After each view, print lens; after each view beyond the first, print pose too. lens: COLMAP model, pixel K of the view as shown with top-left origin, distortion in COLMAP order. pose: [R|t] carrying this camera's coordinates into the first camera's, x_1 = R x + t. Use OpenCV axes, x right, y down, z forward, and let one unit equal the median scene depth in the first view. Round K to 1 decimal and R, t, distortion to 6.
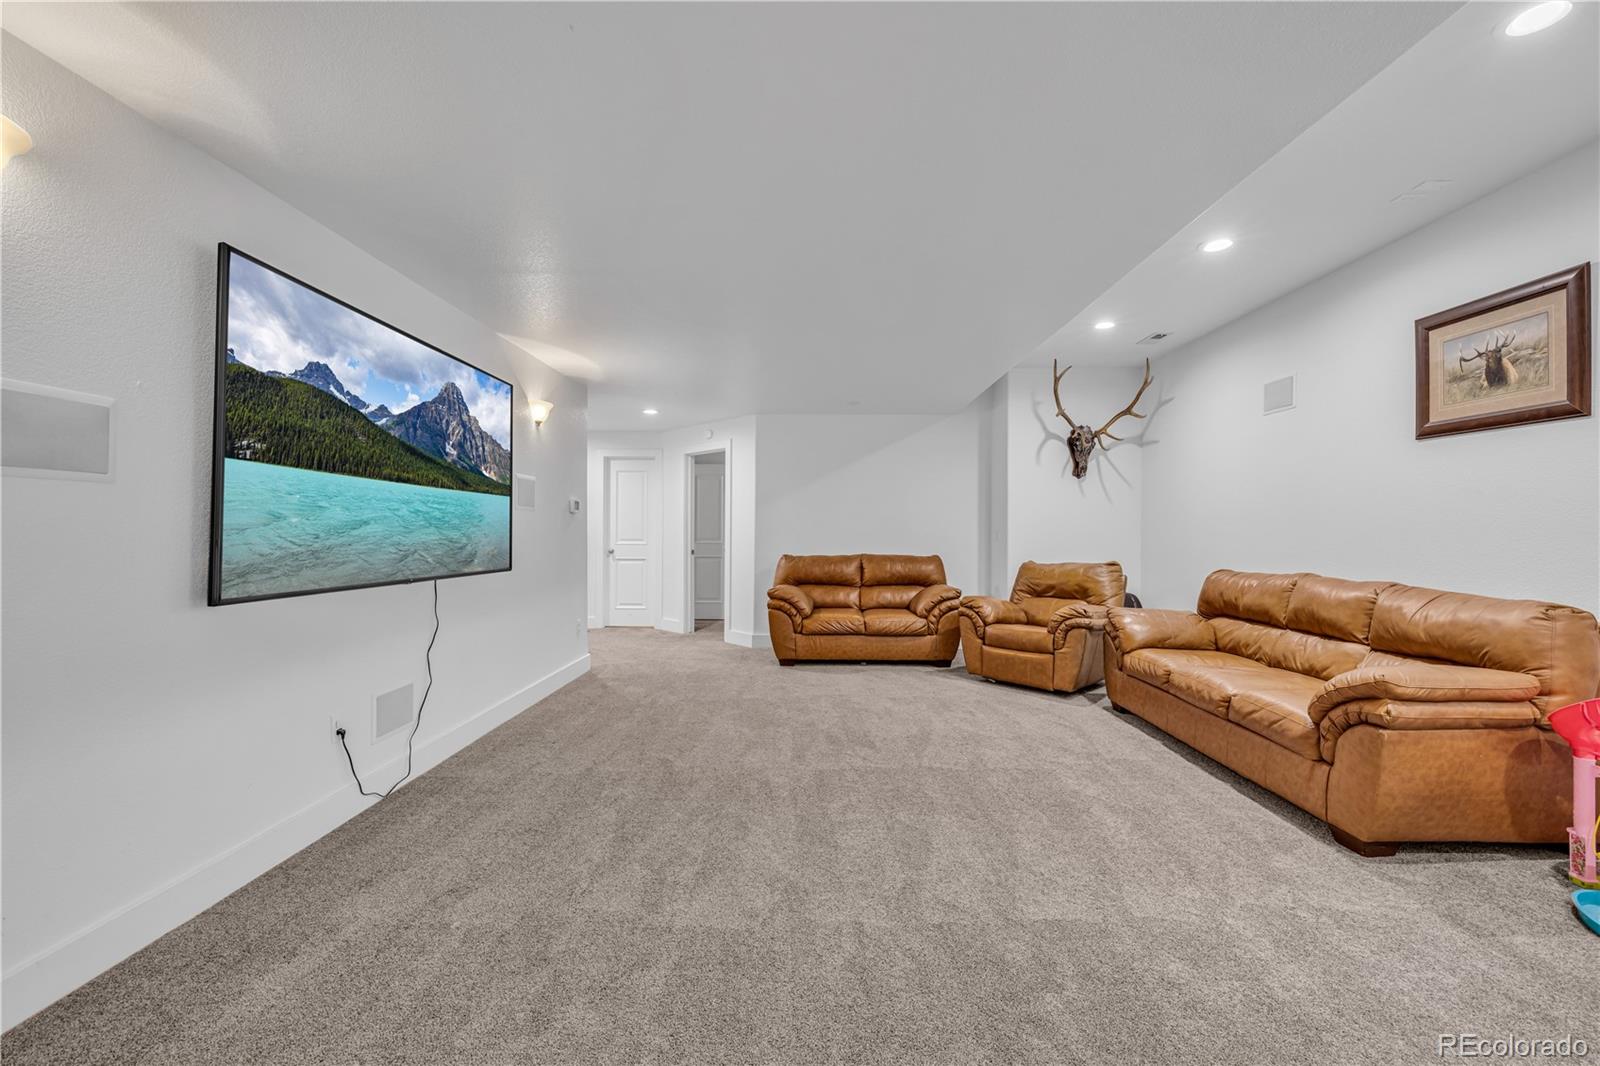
lens RADIAL K [[686.0, 0, 800.0], [0, 686.0, 533.0], [0, 0, 1]] dist [-0.000756, 0.000186]
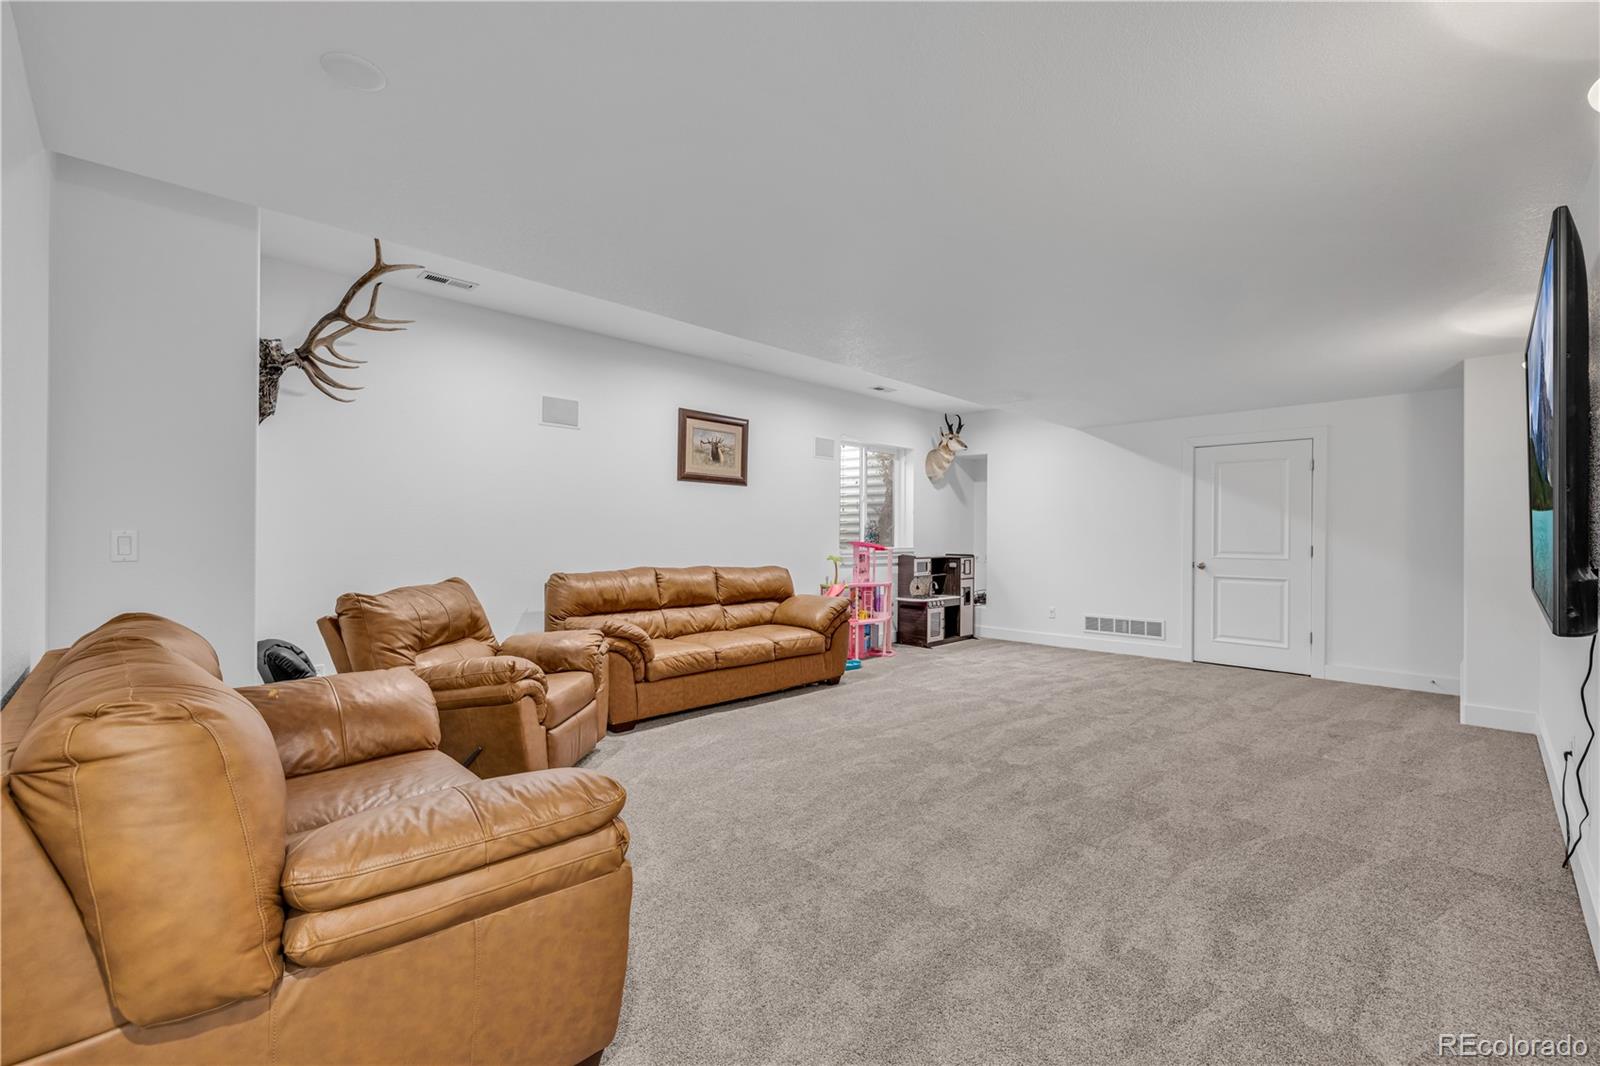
lens RADIAL K [[686.0, 0, 800.0], [0, 686.0, 533.0], [0, 0, 1]] dist [-0.000756, 0.000186]
pose [[-0.719908, -0.001328, 0.694068, -0.488778], [-0.003399, 0.999993, -0.001613, -0.007432], [-0.694061, -0.003520, -0.719908, 2.124454]]
